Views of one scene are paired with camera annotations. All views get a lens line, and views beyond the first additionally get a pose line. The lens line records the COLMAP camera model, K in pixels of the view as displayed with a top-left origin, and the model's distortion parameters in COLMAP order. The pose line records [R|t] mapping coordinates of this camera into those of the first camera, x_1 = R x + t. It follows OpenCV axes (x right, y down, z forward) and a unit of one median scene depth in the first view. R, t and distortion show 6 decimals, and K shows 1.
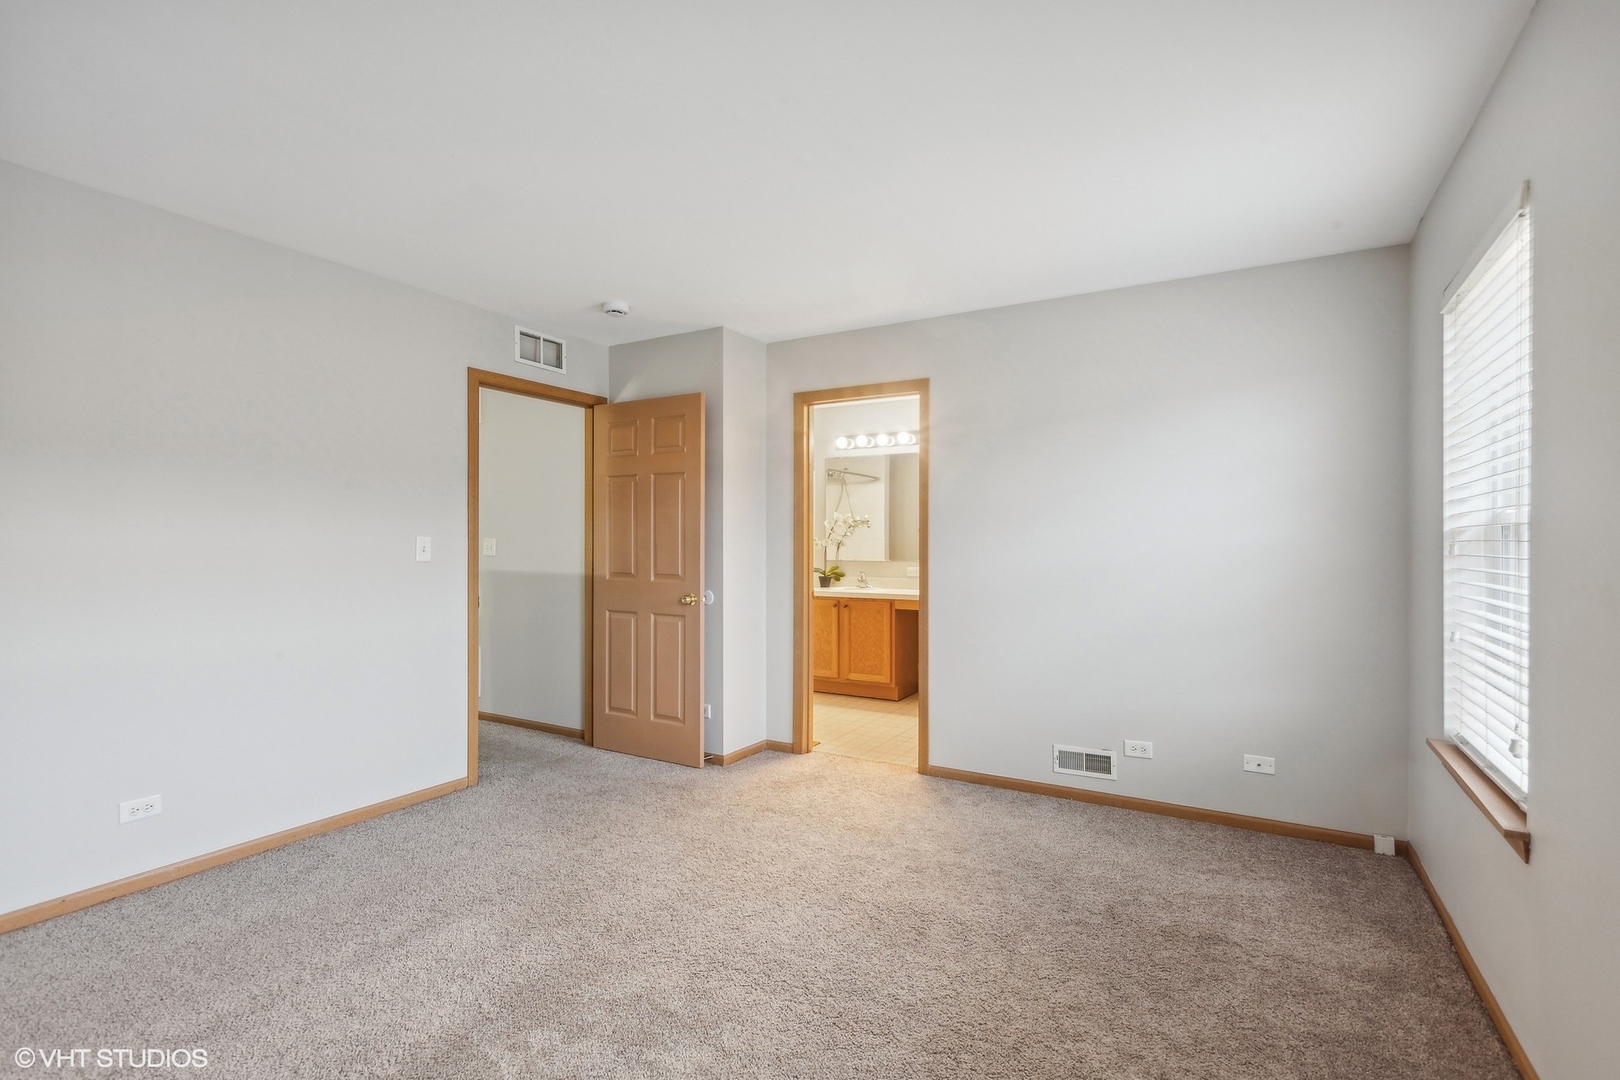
lens RADIAL K [[741.3, 0, 813.1], [0, 741.3, 537.1], [0, 0, 1]] dist [0.003381, -0.002572]
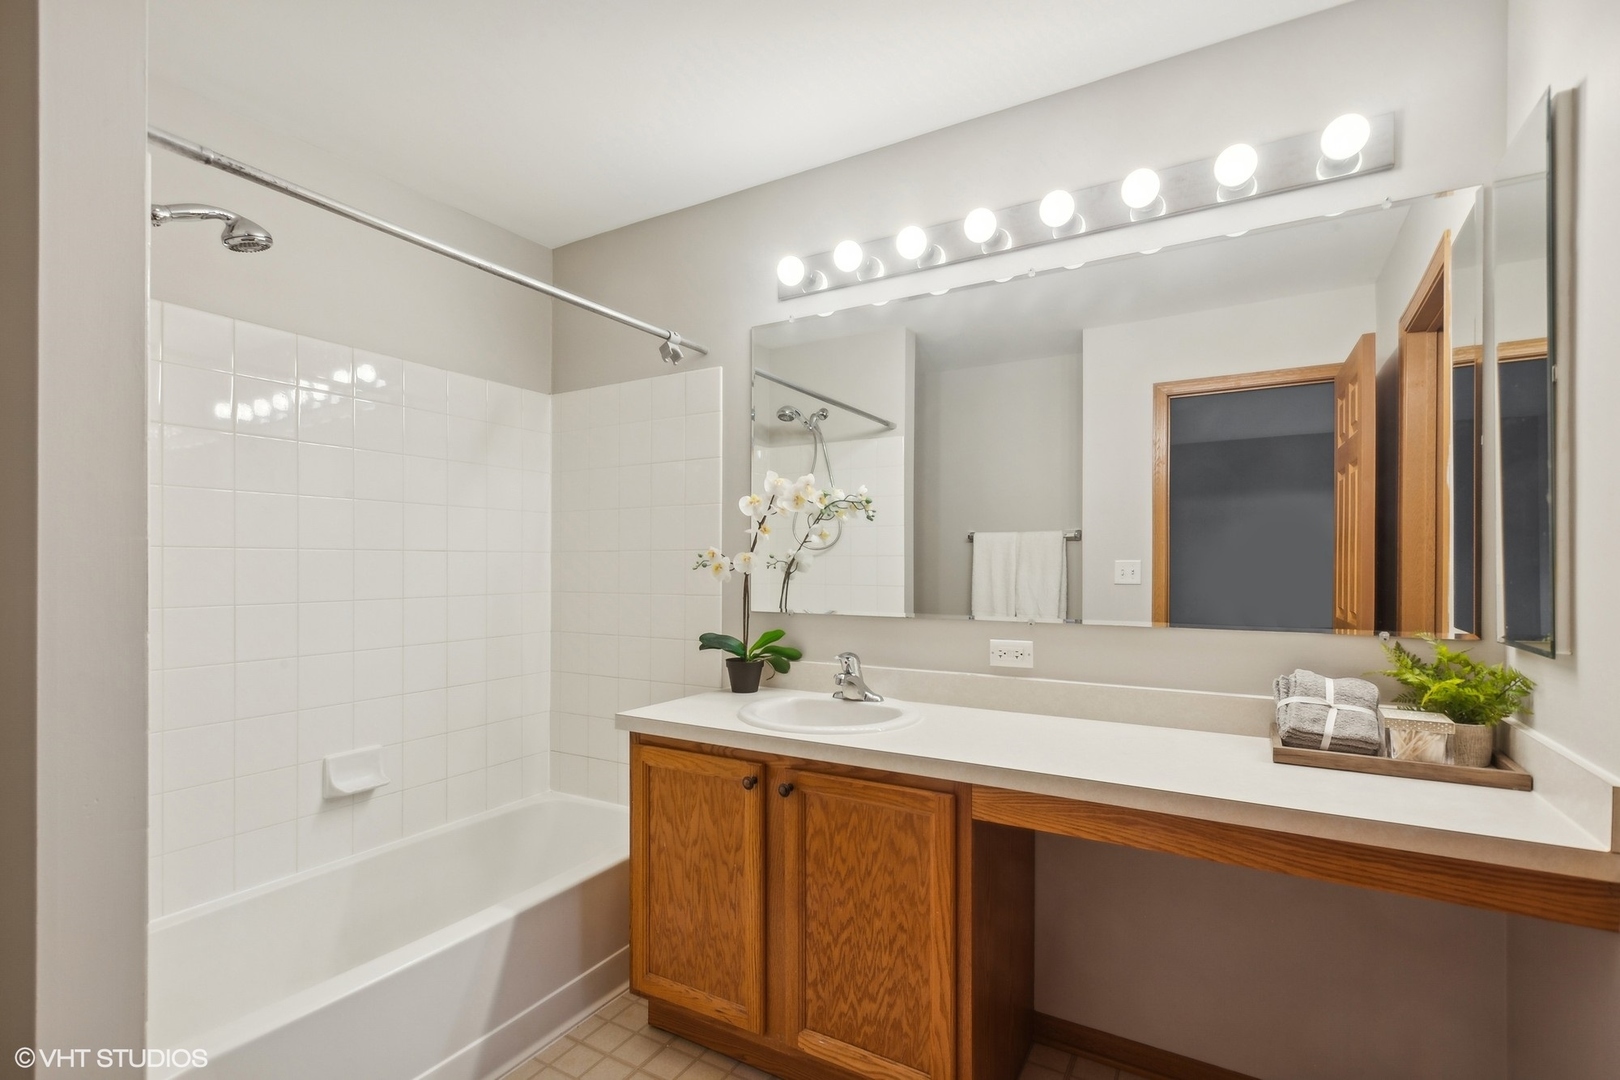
lens RADIAL K [[741.3, 0, 808.7], [0, 741.3, 556.7], [0, 0, 1]] dist [0.003381, -0.002572]
pose [[0.999890, -0.005279, -0.013888, 0.051556], [0.005203, 0.999971, -0.005519, 0.006865], [0.013917, 0.005446, 0.999888, 0.658220]]
